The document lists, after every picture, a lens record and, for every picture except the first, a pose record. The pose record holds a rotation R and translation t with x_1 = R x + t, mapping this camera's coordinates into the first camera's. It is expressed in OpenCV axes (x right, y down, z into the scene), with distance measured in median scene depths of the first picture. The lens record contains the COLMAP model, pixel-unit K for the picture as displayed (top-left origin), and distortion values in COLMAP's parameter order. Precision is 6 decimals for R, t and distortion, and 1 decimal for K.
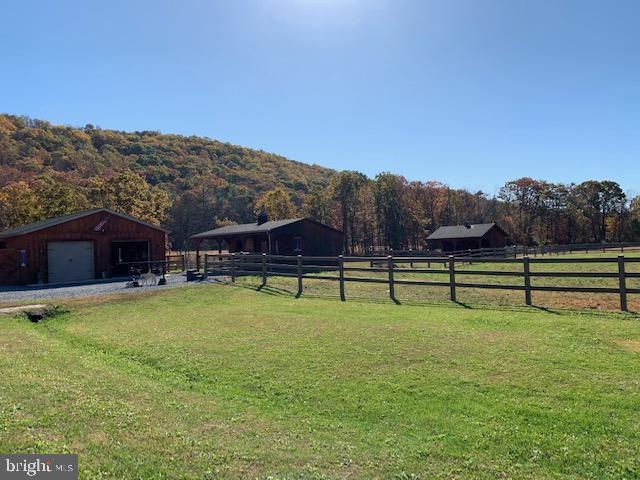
lens RADIAL K [[481.1, 0, 317.3], [0, 481.1, 238.0], [0, 0, 1]] dist [-0.006730, 0.006752]
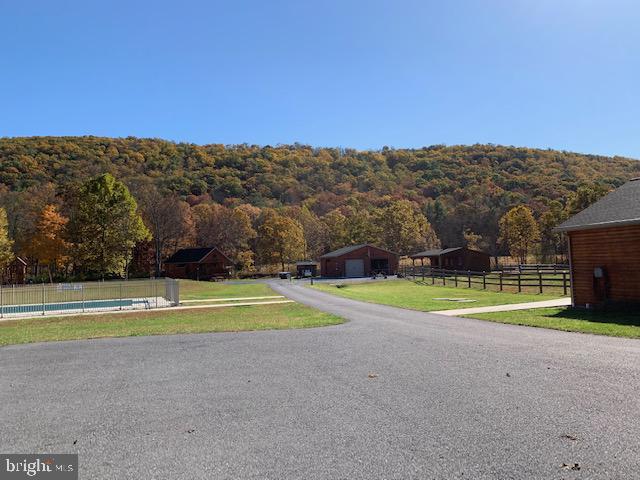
lens RADIAL K [[481.1, 0, 317.3], [0, 481.1, 238.0], [0, 0, 1]] dist [-0.006730, 0.006752]
pose [[0.827648, -0.018149, -0.560954, 0.056090], [0.016330, 0.999833, -0.008253, -0.007070], [0.561010, -0.002330, 0.827806, -0.088729]]
